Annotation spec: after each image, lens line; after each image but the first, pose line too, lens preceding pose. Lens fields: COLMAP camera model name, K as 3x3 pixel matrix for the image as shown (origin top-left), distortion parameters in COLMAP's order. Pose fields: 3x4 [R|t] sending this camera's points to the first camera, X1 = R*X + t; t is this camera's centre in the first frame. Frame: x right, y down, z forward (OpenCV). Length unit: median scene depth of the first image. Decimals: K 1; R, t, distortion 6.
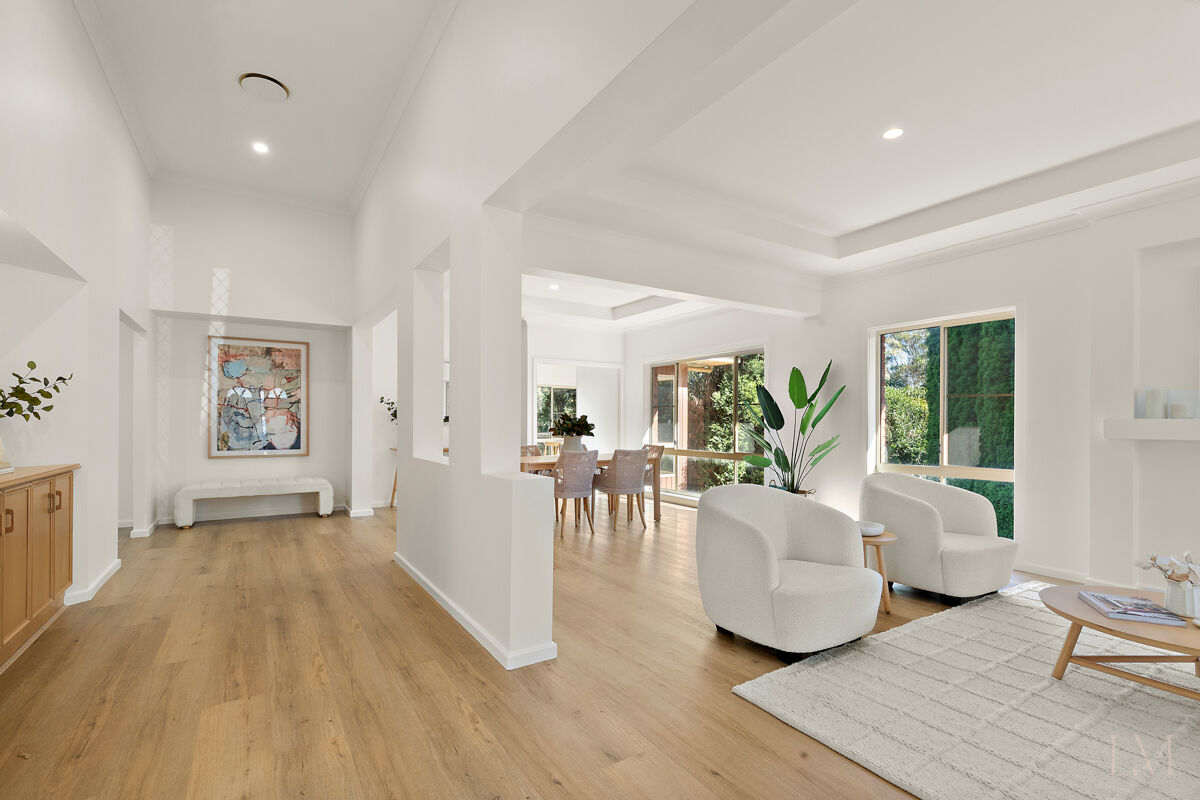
lens RADIAL K [[549.6, 0, 604.2], [0, 549.6, 422.3], [0, 0, 1]] dist [0.000757, 0.000004]
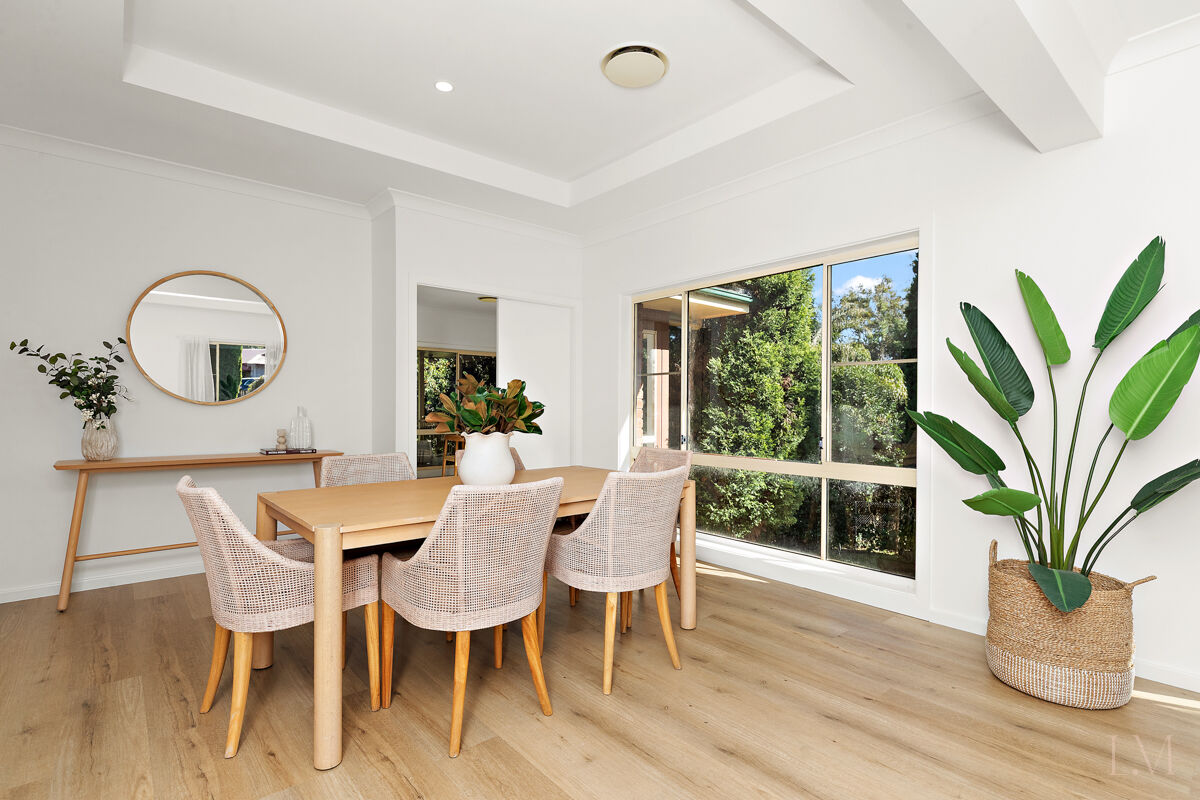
lens RADIAL K [[583.5, 0, 617.2], [0, 583.5, 421.1], [0, 0, 1]] dist [0.031819, 0.000291]
pose [[0.987643, -0.003685, 0.156678, -0.018482], [0.000309, 0.999767, 0.021564, 0.004178], [-0.156721, -0.021249, 0.987414, 0.344381]]
